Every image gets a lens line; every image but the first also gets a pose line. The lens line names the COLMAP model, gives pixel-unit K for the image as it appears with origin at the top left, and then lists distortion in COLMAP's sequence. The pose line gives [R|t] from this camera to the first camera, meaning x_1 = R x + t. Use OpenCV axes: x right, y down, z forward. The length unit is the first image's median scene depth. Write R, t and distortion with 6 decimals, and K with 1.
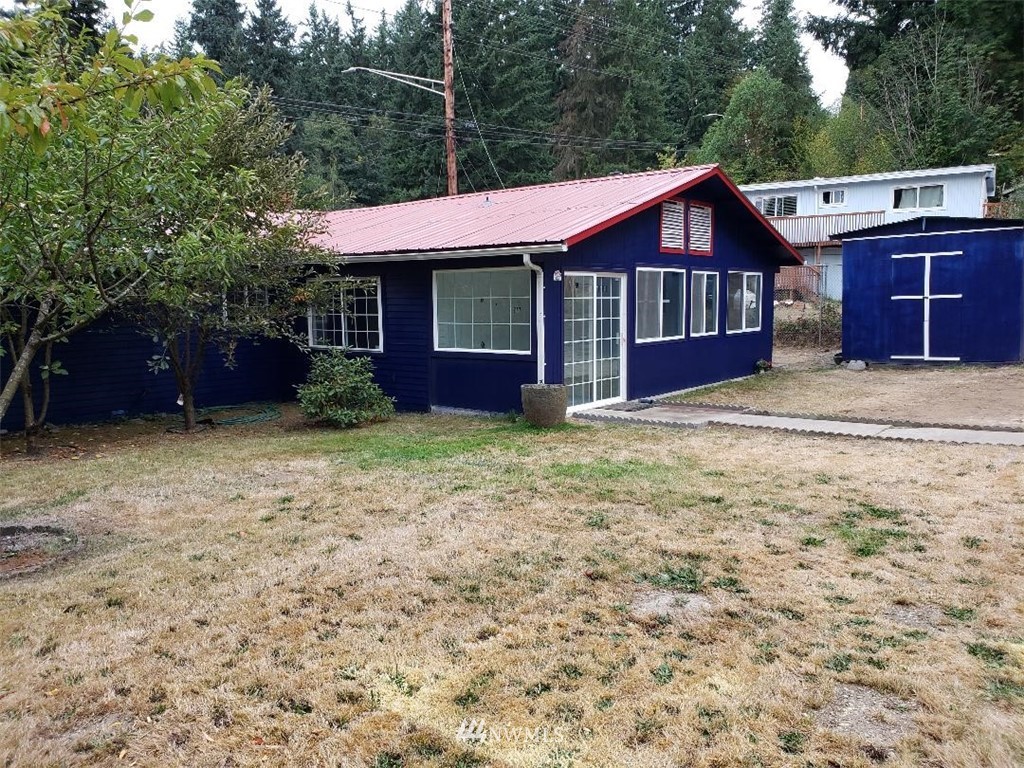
lens RADIAL K [[803.8, 0, 512.0], [0, 803.8, 384.0], [0, 0, 1]] dist [0.052536, 0.005121]
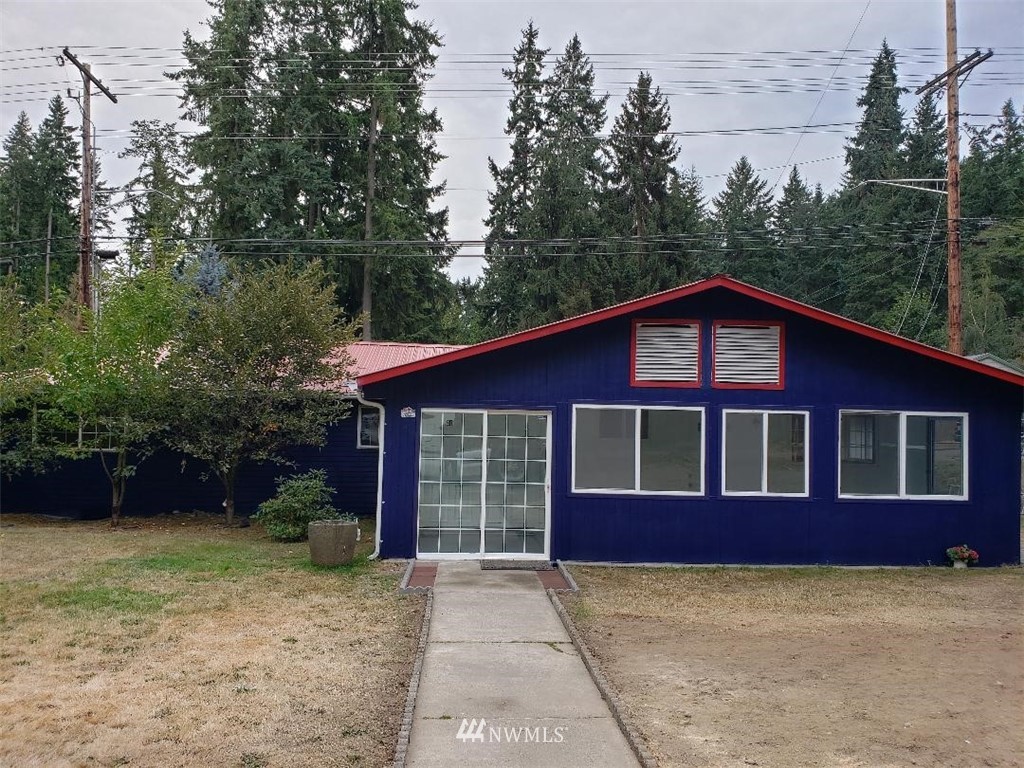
lens RADIAL K [[857.0, 0, 512.0], [0, 857.0, 384.0], [0, 0, 1]] dist [0.002642, 0.001905]
pose [[0.652862, -0.008931, -0.757424, 0.730194], [-0.109636, 0.988287, -0.106153, -0.056921], [0.749501, 0.152344, 0.644236, 0.330217]]
